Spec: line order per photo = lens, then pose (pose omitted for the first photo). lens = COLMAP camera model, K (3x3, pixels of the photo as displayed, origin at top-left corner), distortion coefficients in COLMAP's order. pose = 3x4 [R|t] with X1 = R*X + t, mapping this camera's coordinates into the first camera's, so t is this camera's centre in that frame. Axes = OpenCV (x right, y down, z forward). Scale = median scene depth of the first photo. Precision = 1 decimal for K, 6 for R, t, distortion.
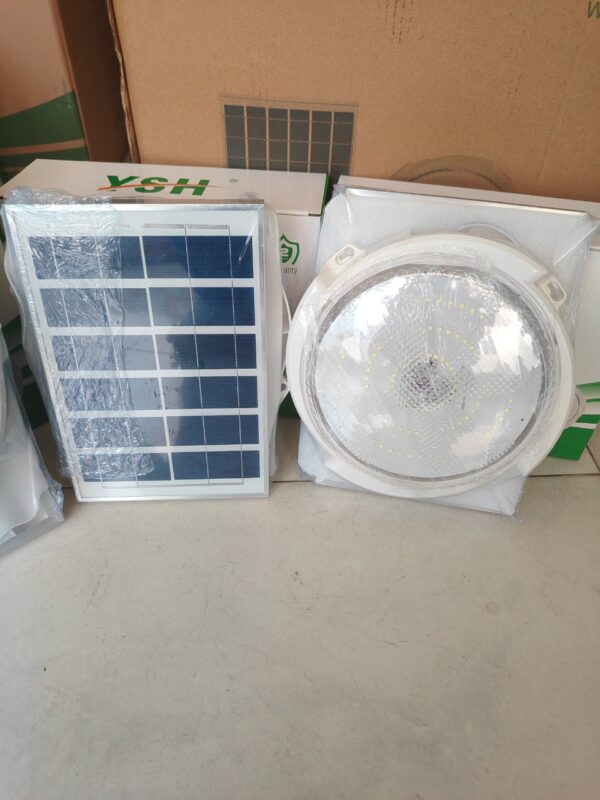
lens RADIAL K [[562.8, 0, 300.0], [0, 562.8, 400.0], [0, 0, 1]] dist [0.028426, -0.054060]
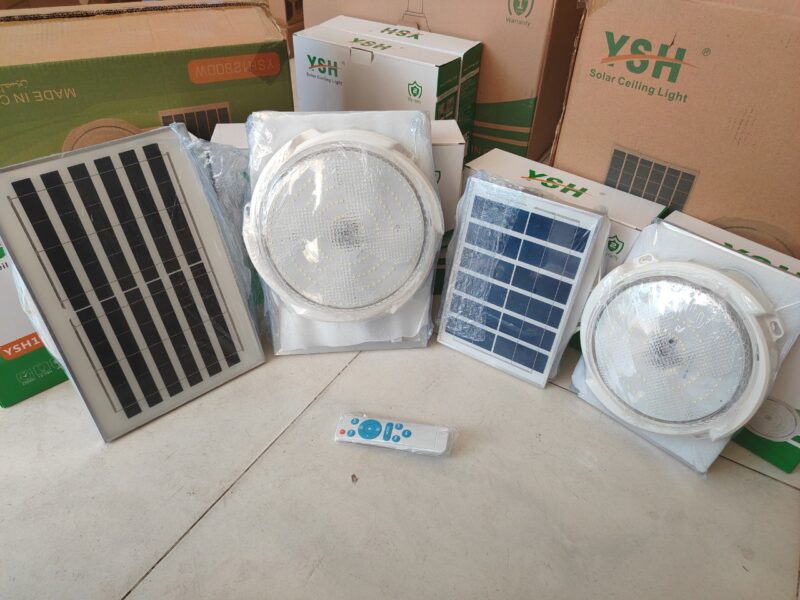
lens RADIAL K [[562.8, 0, 400.0], [0, 562.8, 300.0], [0, 0, 1]] dist [0.028426, -0.054060]
pose [[0.826131, 0.362610, -0.431303, 0.210810], [-0.398160, 0.917276, 0.008535, 0.100152], [0.398719, 0.164677, 0.902167, -0.623991]]
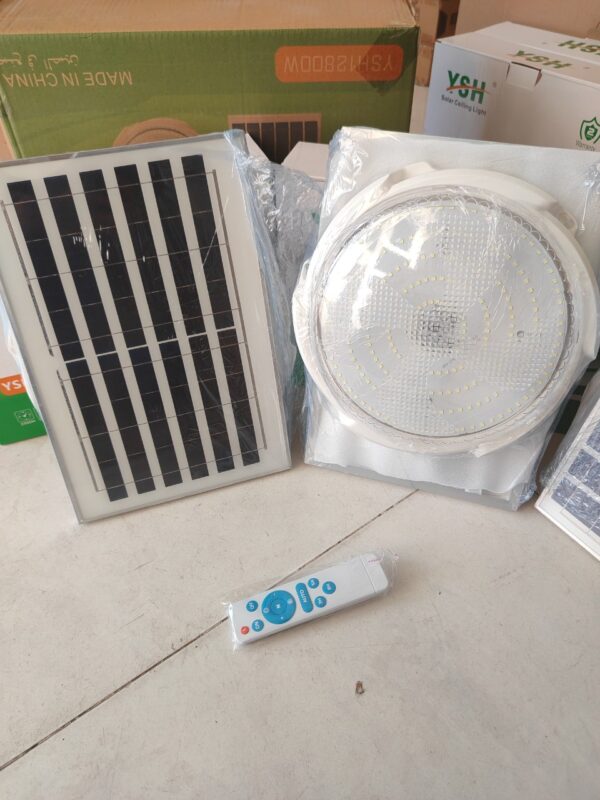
lens RADIAL K [[562.8, 0, 300.0], [0, 562.8, 400.0], [0, 0, 1]] dist [0.028426, -0.054060]
pose [[0.548441, 0.568209, -0.613474, -0.075714], [-0.563262, 0.793275, 0.231192, 0.010942], [0.618019, 0.218752, 0.755116, -0.219804]]
